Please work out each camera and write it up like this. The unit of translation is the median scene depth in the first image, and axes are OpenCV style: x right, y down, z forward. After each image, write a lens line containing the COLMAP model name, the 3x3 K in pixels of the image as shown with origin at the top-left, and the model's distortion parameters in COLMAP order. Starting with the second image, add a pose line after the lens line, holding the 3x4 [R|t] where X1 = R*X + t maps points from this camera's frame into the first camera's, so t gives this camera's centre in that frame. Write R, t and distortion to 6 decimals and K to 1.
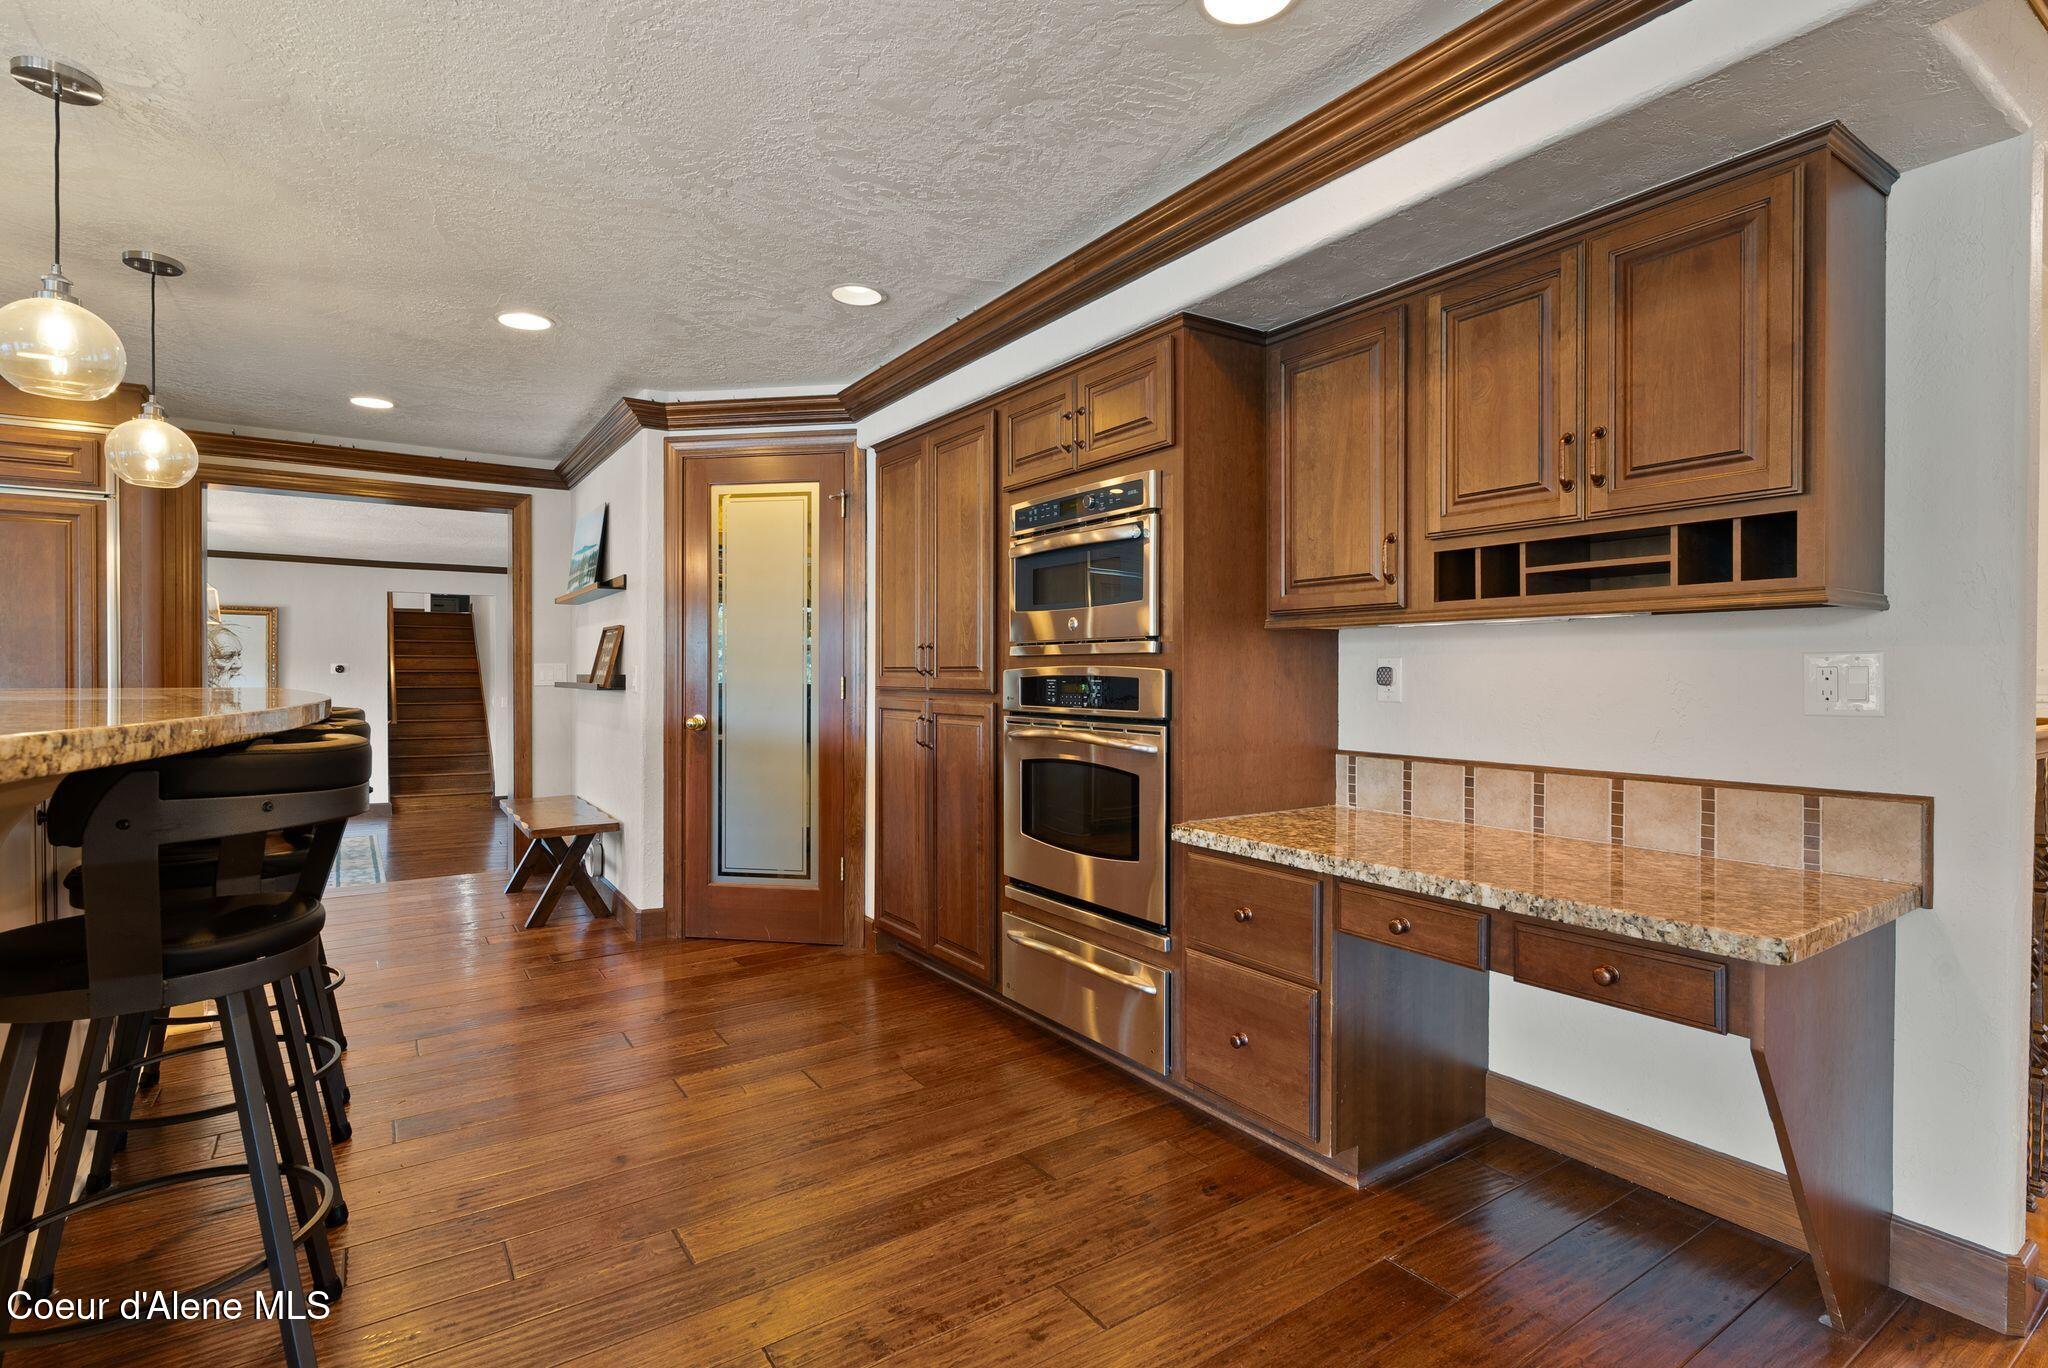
lens RADIAL K [[971.0, 0, 1024.0], [0, 971.0, 684.0], [0, 0, 1]] dist [-0.000461, -0.000331]
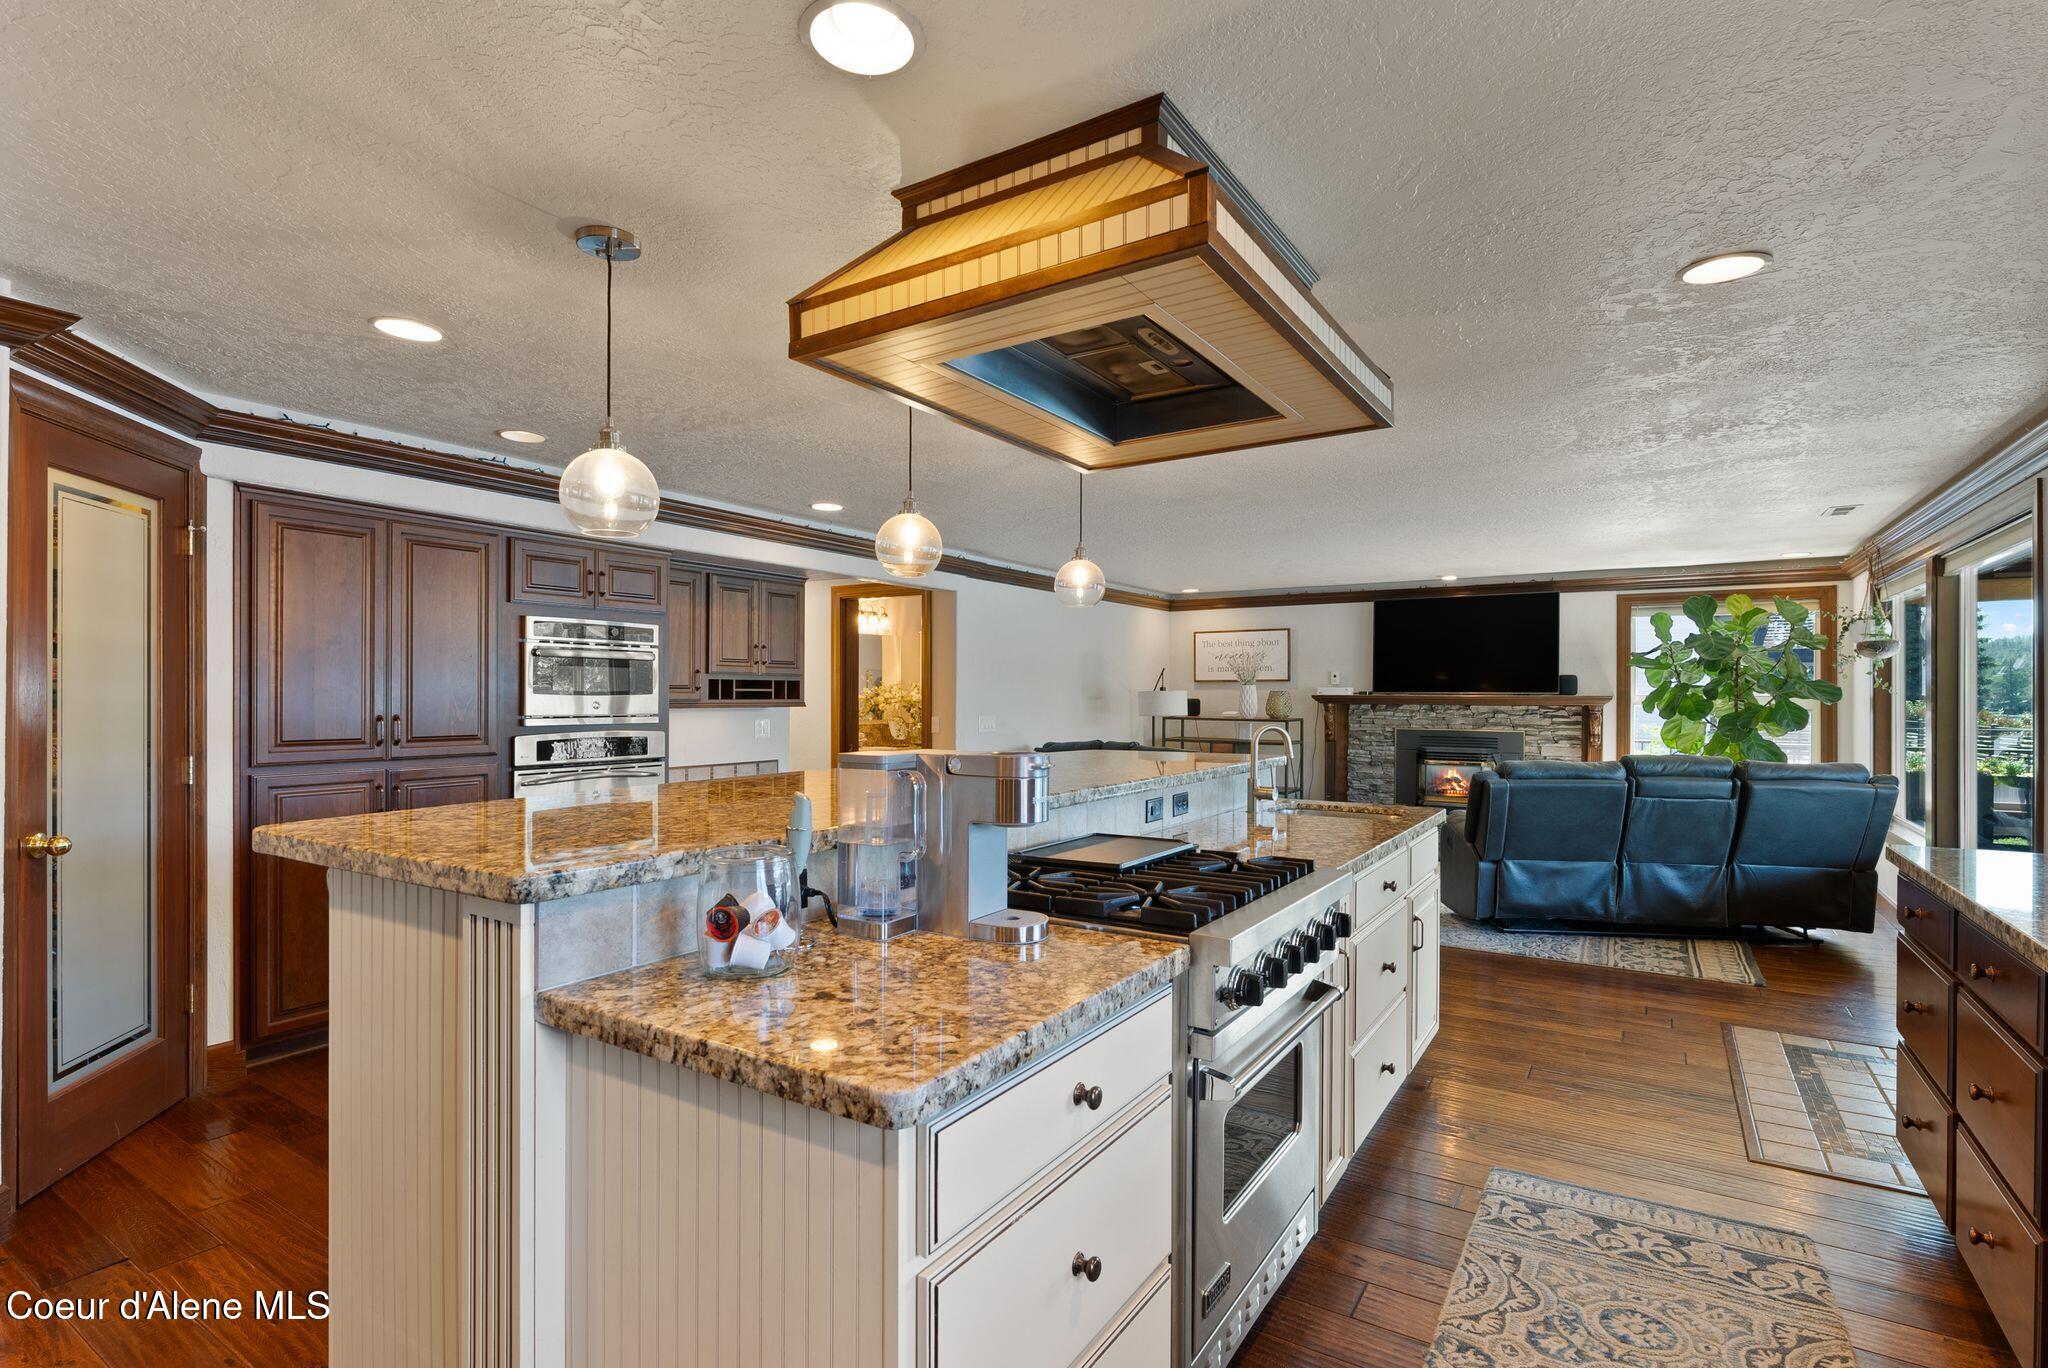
lens RADIAL K [[971.0, 0, 1024.0], [0, 971.0, 684.0], [0, 0, 1]] dist [-0.000461, -0.000331]
pose [[-0.397894, 0.010107, 0.917376, -2.128126], [0.006071, 0.999946, -0.008384, -0.098983], [-0.917411, 0.002233, -0.397934, 1.244906]]
